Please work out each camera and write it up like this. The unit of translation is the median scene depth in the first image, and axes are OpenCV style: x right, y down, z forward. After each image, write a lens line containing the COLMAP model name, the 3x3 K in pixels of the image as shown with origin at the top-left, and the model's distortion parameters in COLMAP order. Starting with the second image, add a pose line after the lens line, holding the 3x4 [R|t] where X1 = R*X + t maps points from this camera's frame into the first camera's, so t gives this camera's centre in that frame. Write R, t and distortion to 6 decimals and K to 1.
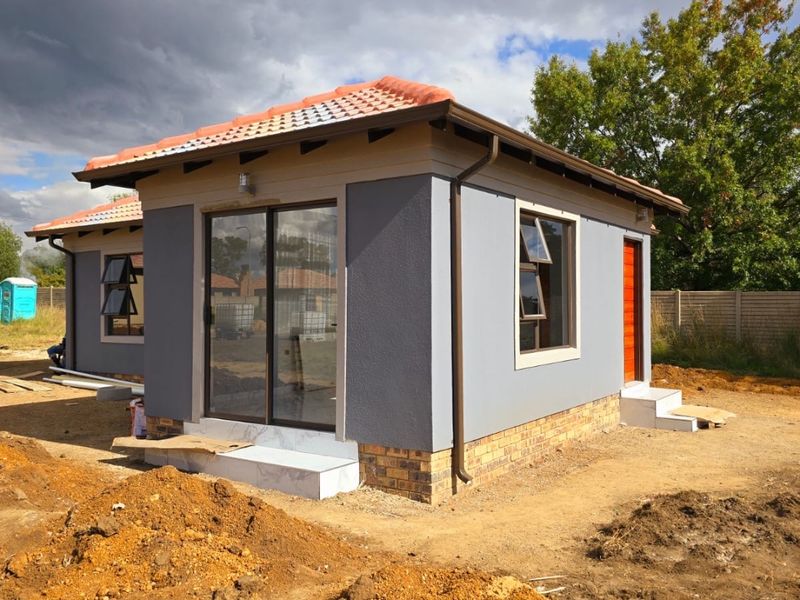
lens RADIAL K [[709.1, 0, 399.7], [0, 709.1, 300.0], [0, 0, 1]] dist [0.060890, -0.077902]
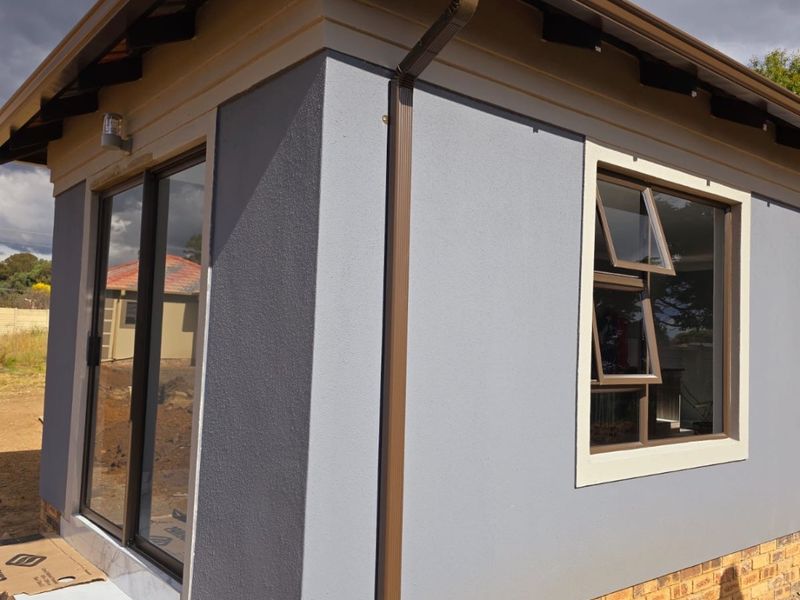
lens RADIAL K [[709.1, 0, 396.6], [0, 709.1, 308.1], [0, 0, 1]] dist [0.060890, -0.077902]
pose [[0.959324, 0.023172, -0.281356, 0.168128], [-0.036285, 0.998480, -0.041488, 0.000404], [0.279967, 0.050010, 0.958706, 0.455607]]
